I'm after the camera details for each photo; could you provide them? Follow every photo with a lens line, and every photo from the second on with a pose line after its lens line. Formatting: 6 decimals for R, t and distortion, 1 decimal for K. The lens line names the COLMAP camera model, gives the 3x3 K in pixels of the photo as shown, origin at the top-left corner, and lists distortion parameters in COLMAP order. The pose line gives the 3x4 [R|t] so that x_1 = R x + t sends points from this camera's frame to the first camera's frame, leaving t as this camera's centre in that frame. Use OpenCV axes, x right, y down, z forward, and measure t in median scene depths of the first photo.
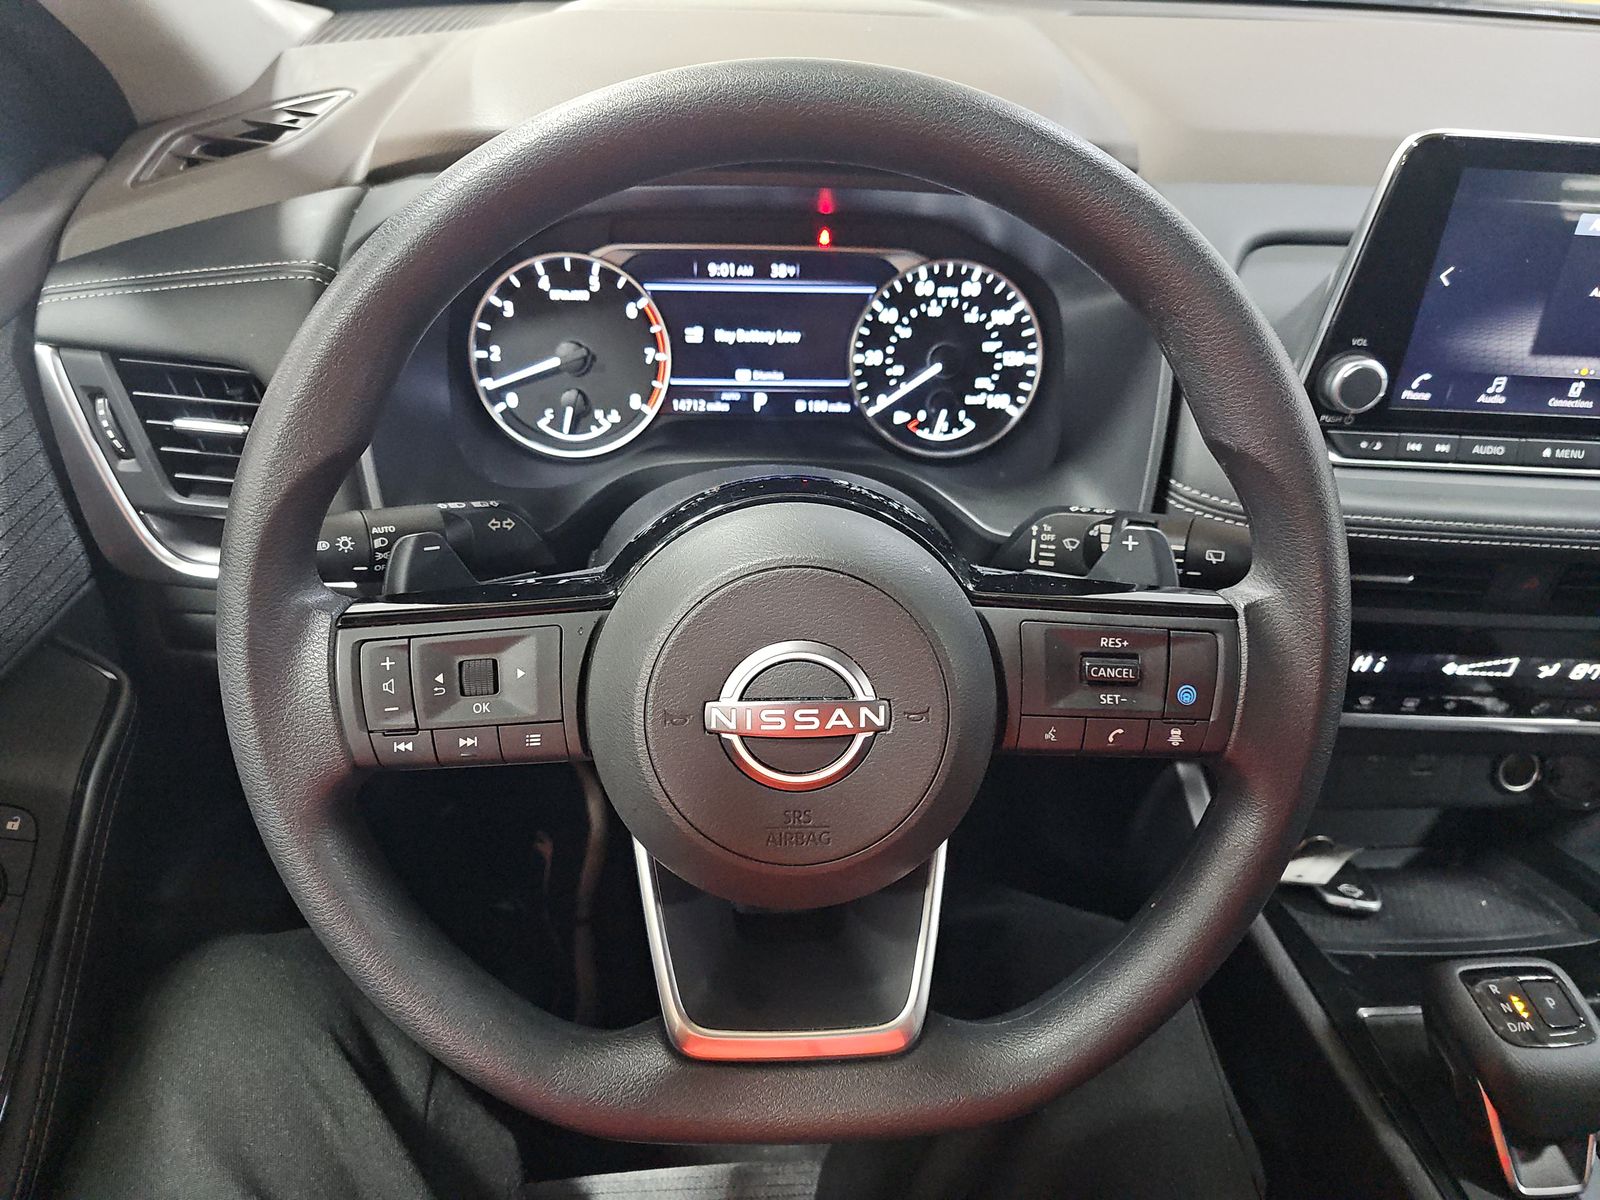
lens RADIAL K [[1090.7, 0, 800.0], [0, 1090.7, 600.0], [0, 0, 1]] dist [0.042870, 0.002501]
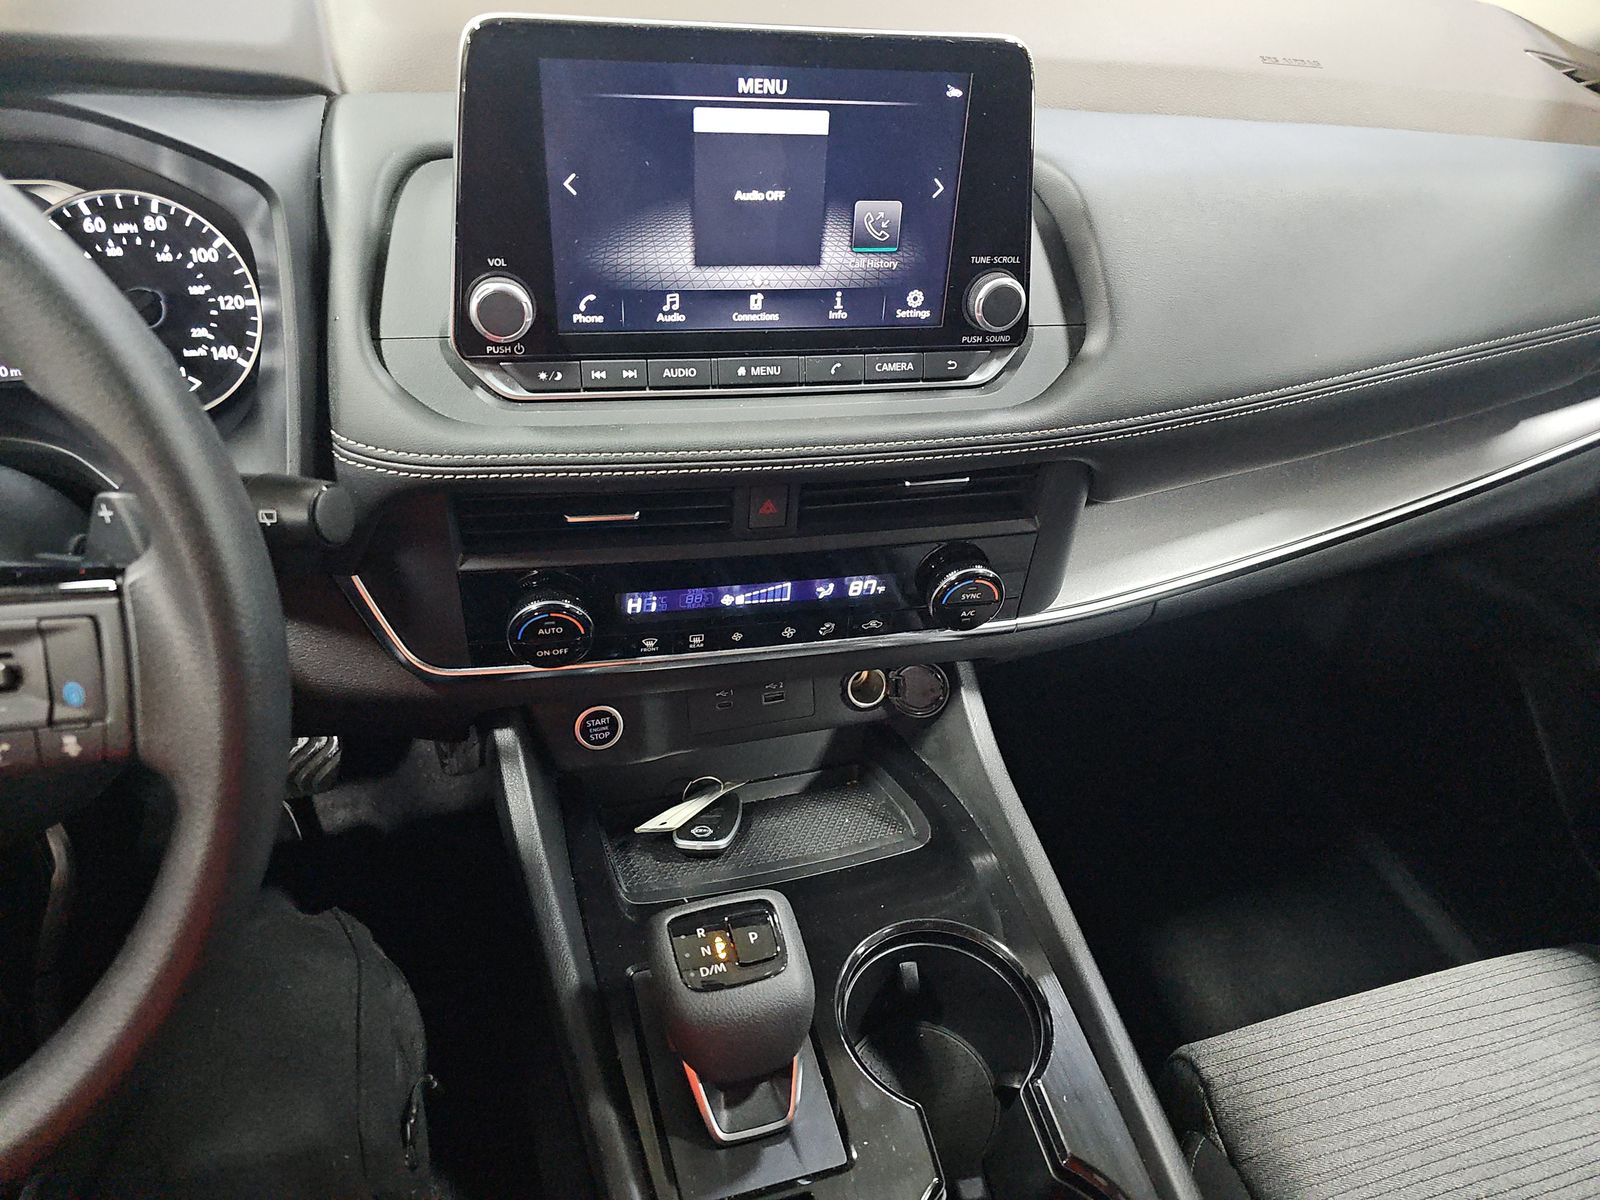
lens RADIAL K [[1042.5, 0, 800.0], [0, 1042.5, 600.0], [0, 0, 1]] dist [0.092781, -0.044433]
pose [[0.986117, -0.111786, 0.122792, 0.520071], [0.105144, 0.992686, 0.059321, 0.013732], [-0.128525, -0.045587, 0.990658, 0.079867]]
